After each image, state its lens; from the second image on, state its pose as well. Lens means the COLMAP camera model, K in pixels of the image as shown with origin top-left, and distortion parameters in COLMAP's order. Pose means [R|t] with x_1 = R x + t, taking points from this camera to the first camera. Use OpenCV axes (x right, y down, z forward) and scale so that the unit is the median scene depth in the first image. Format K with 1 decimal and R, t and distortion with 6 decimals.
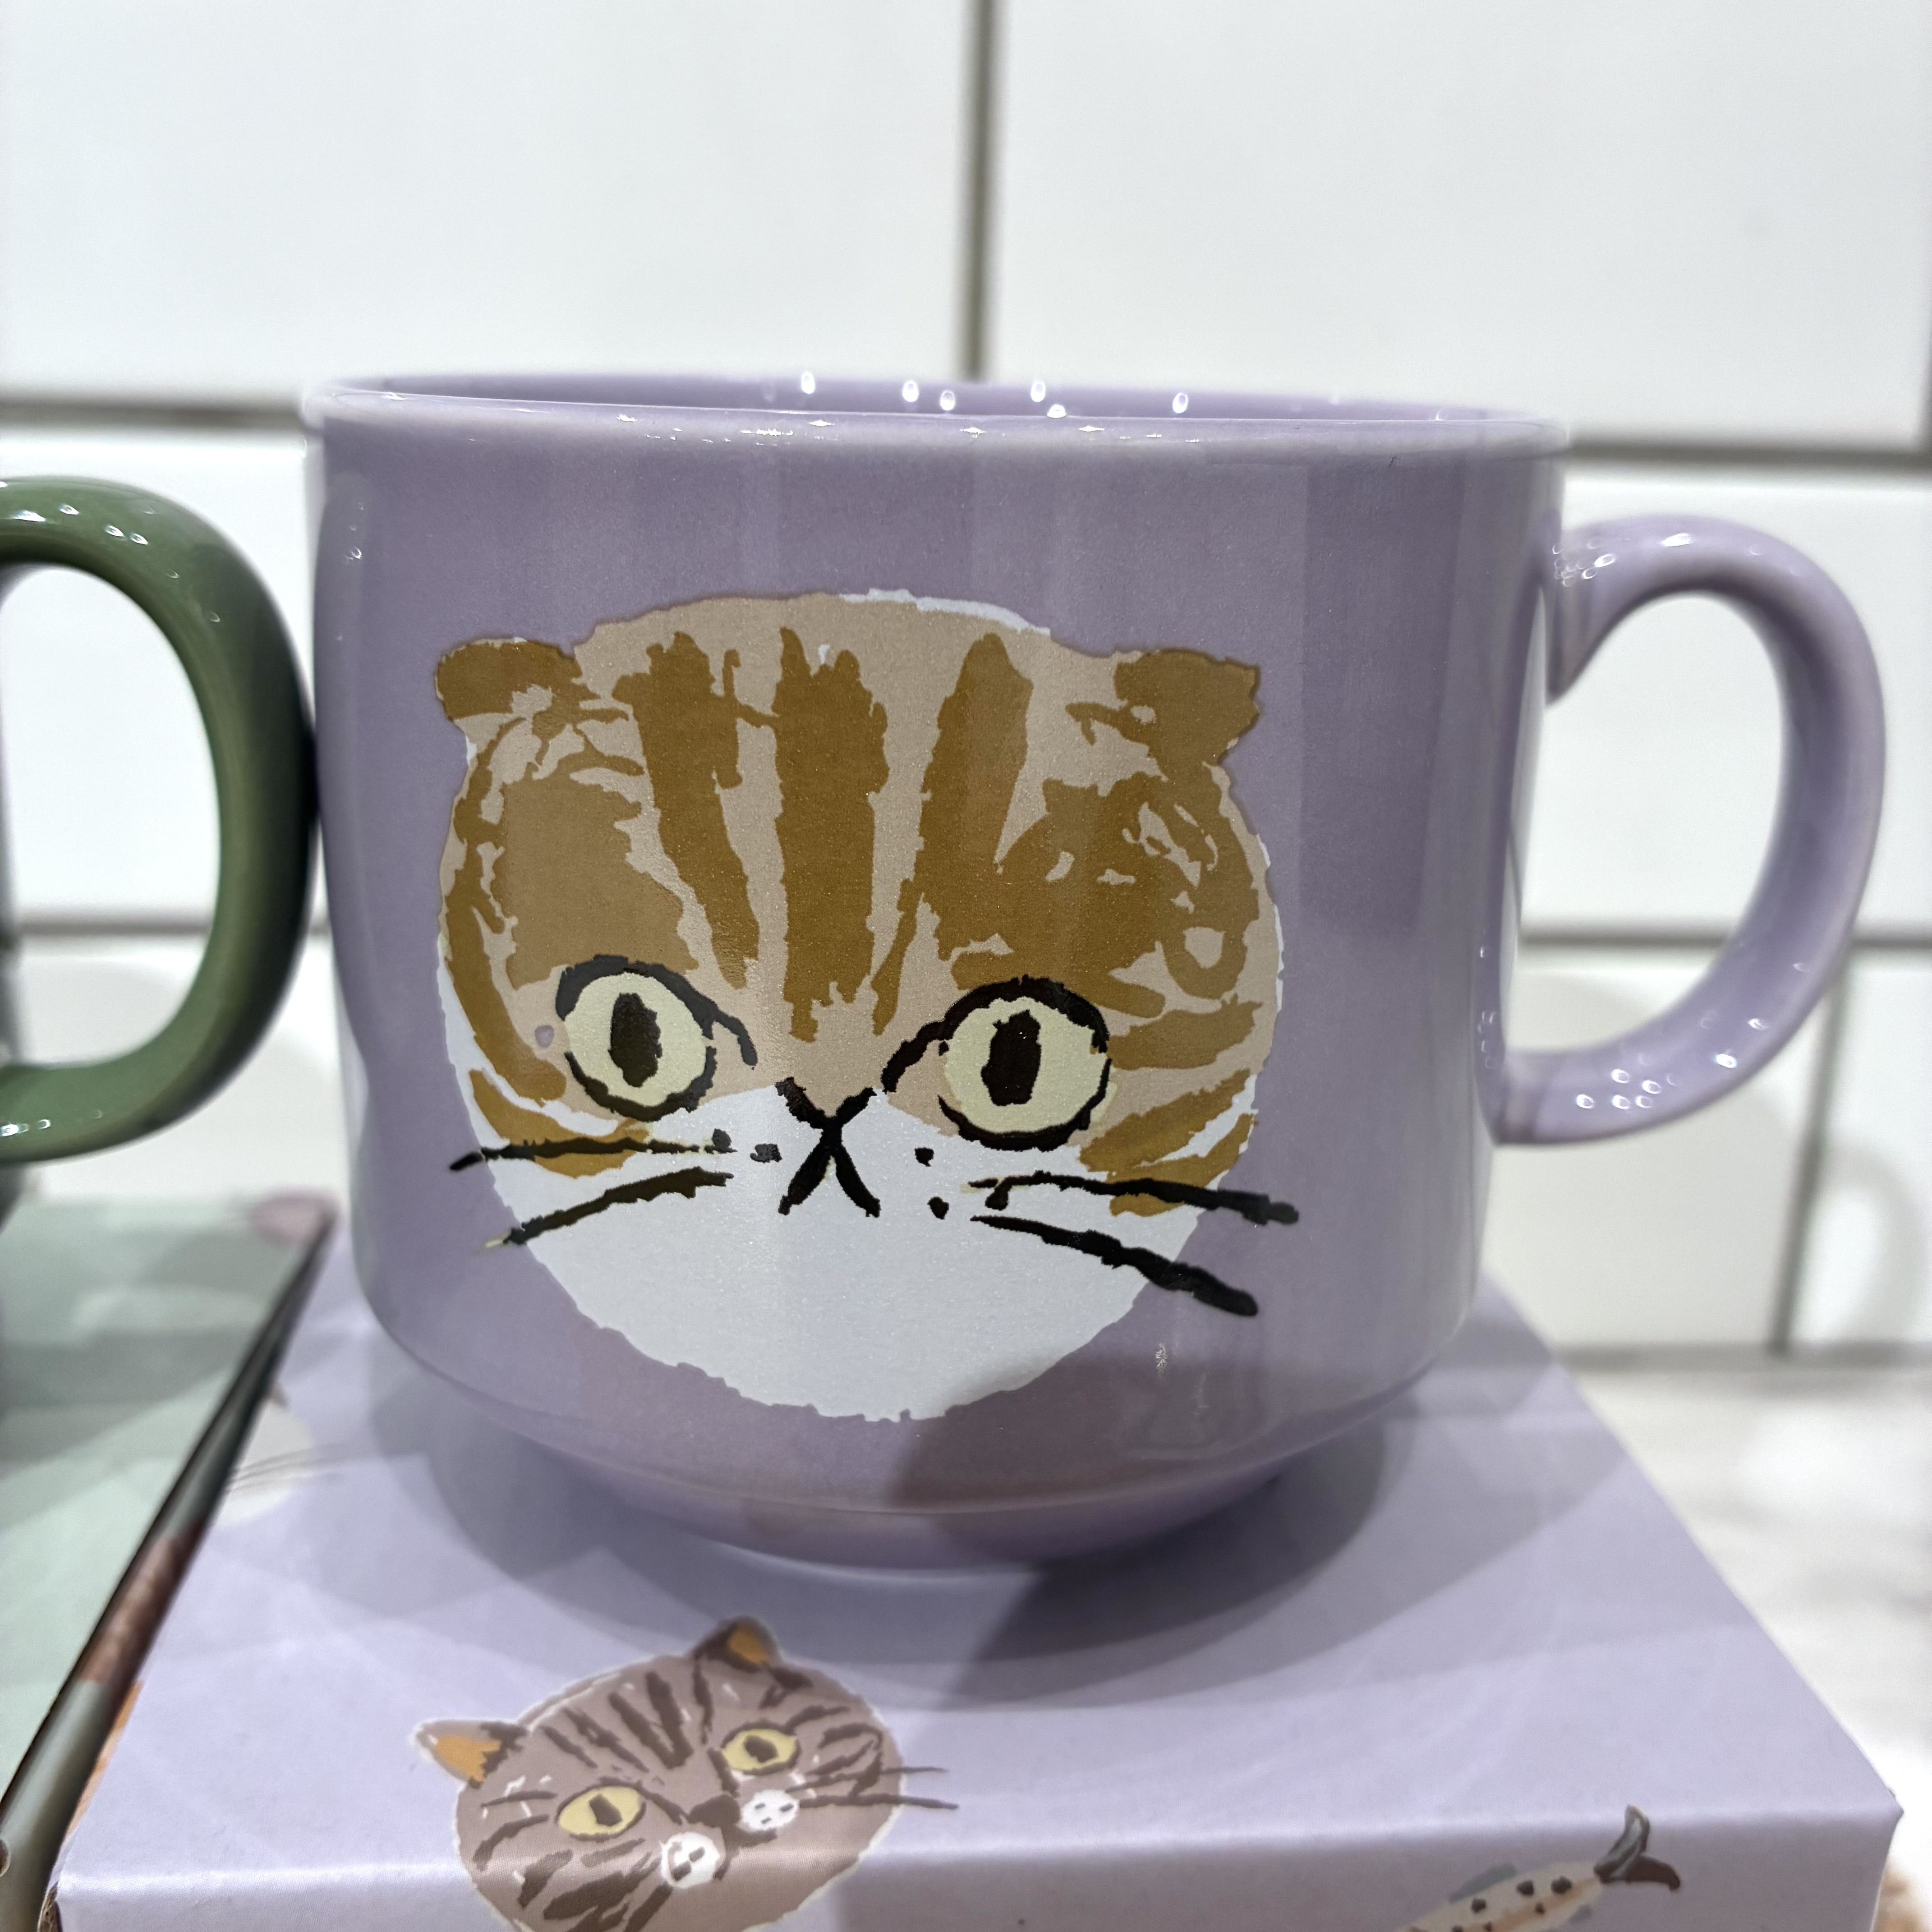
lens RADIAL K [[2053.8, 0, 966.0], [0, 2053.8, 966.0], [0, 0, 1]] dist [0.185155, -0.025778]
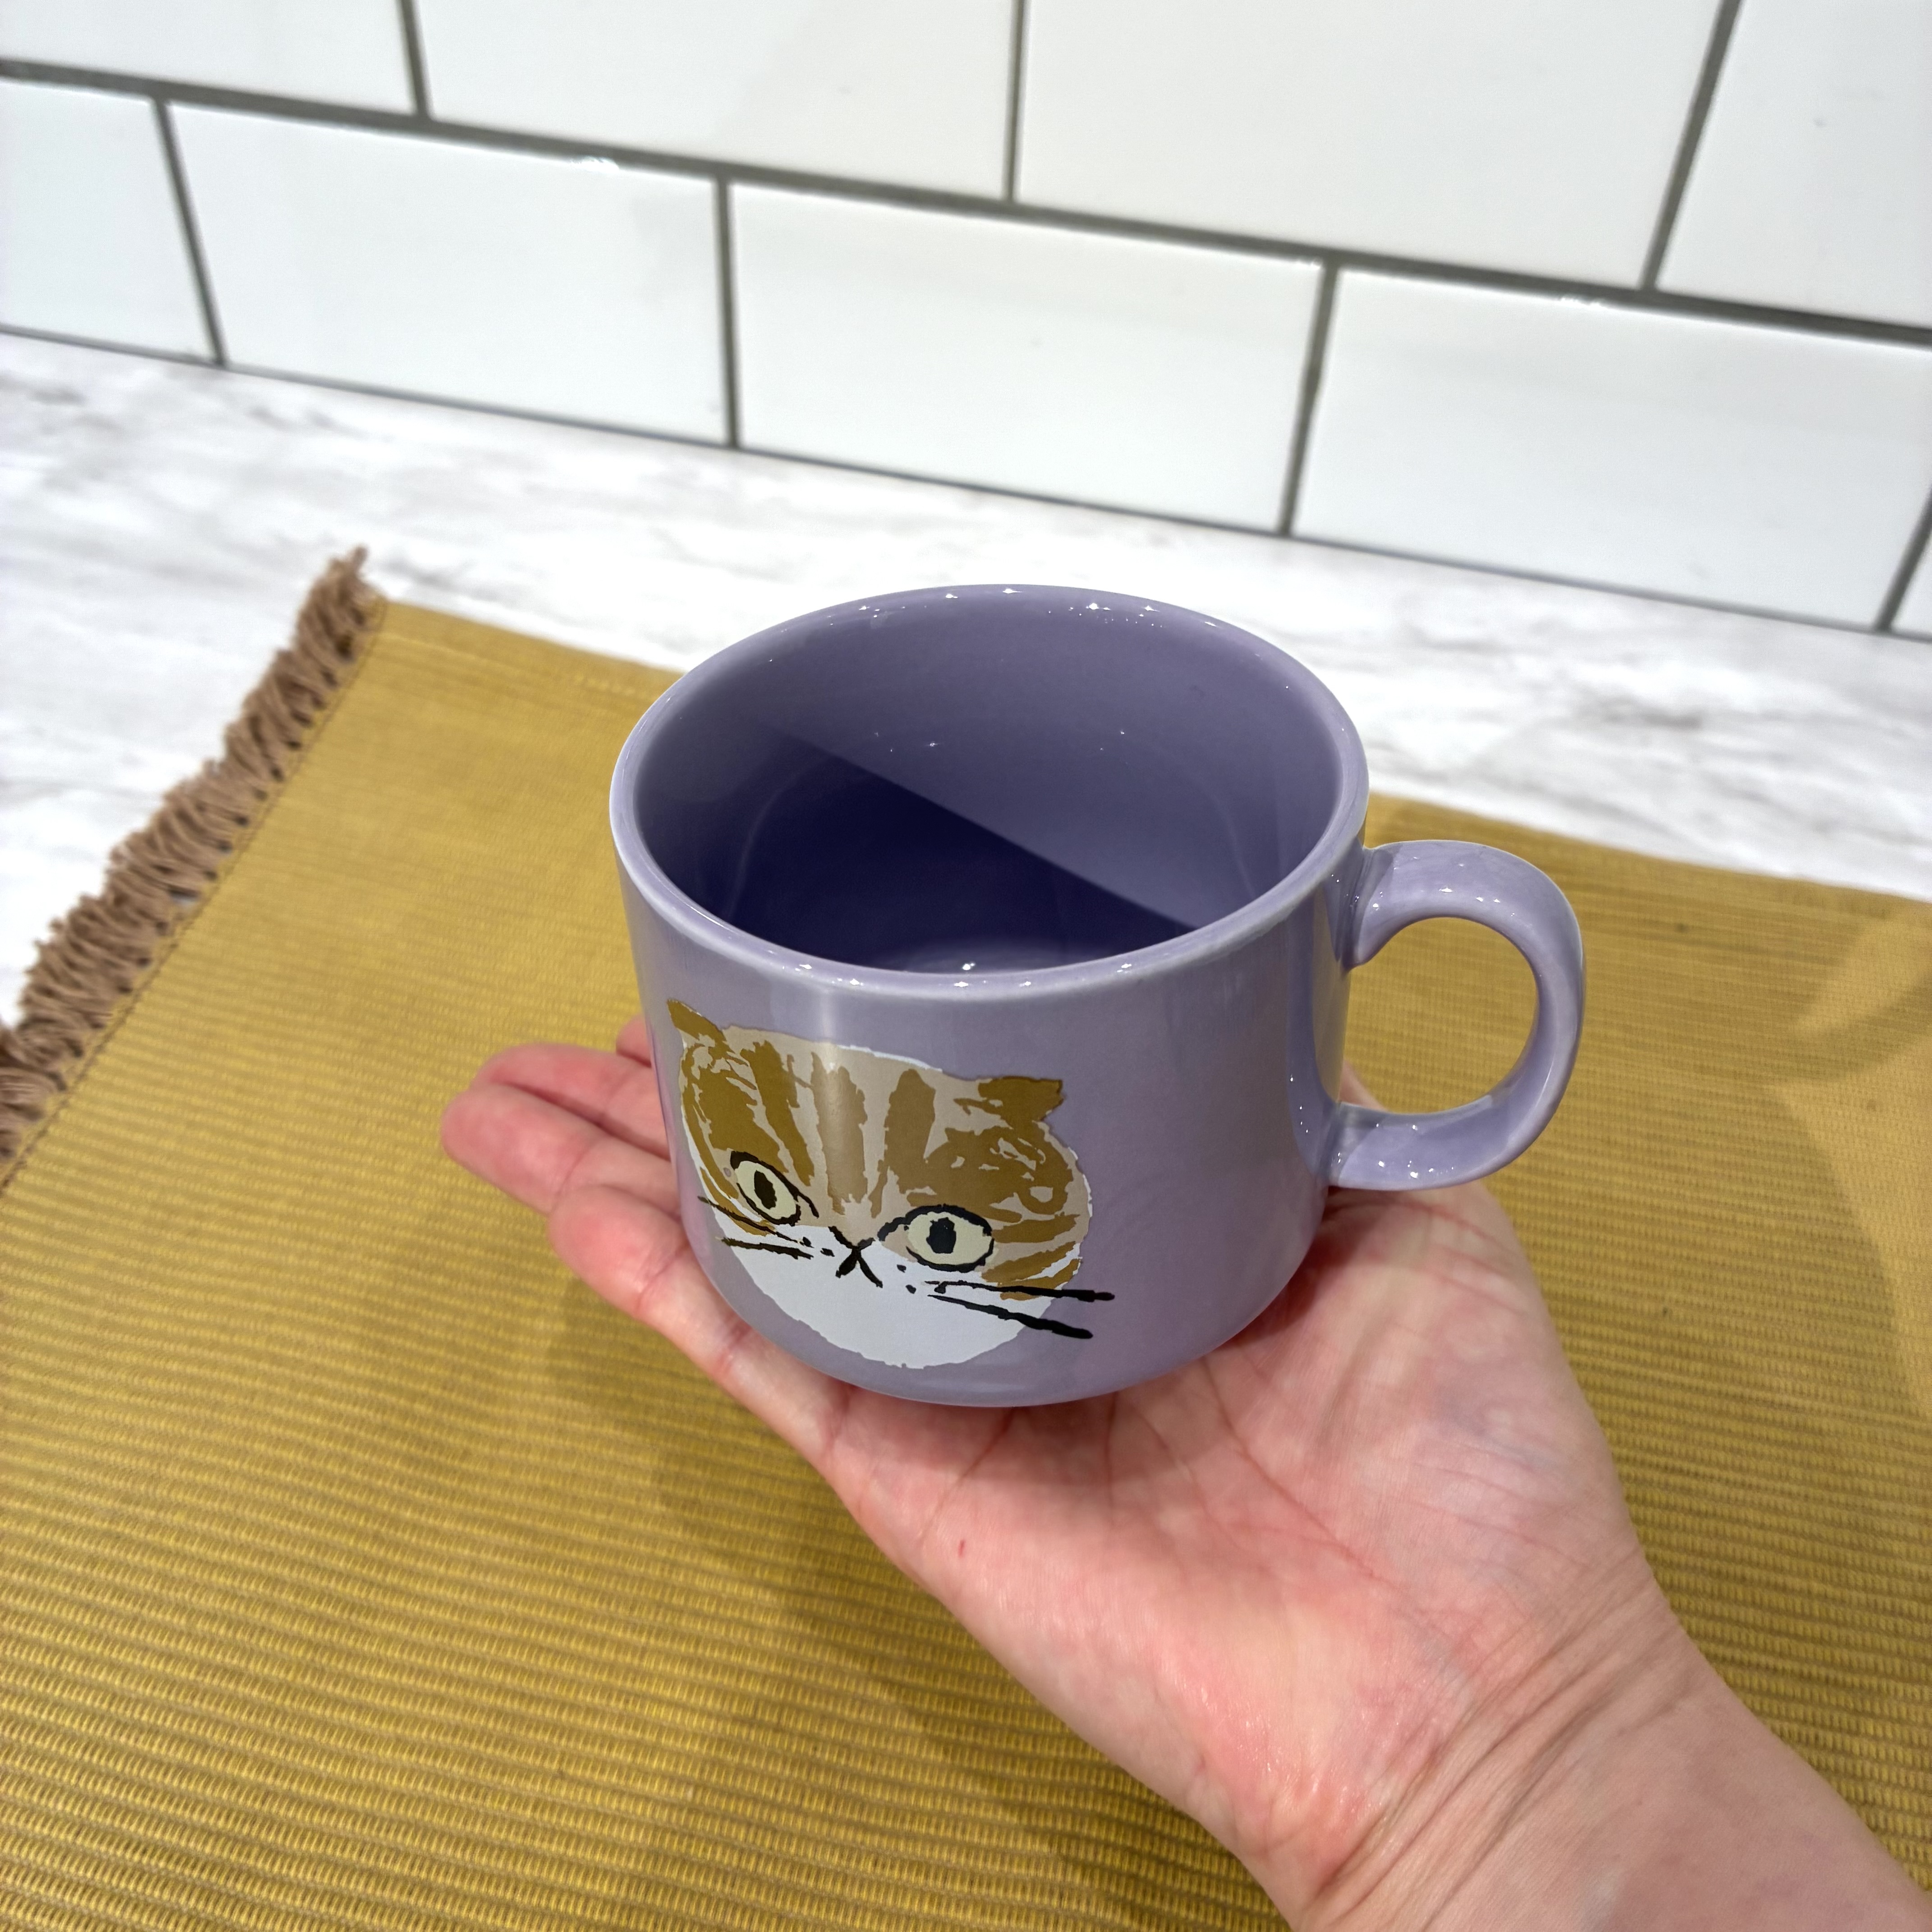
lens RADIAL K [[2053.8, 0, 966.0], [0, 2053.8, 966.0], [0, 0, 1]] dist [0.185155, -0.025778]
pose [[0.959778, 0.113430, -0.256825, 0.515855], [-0.011529, 0.929905, 0.367620, -0.907797], [0.280522, -0.349873, 0.893810, -0.645862]]
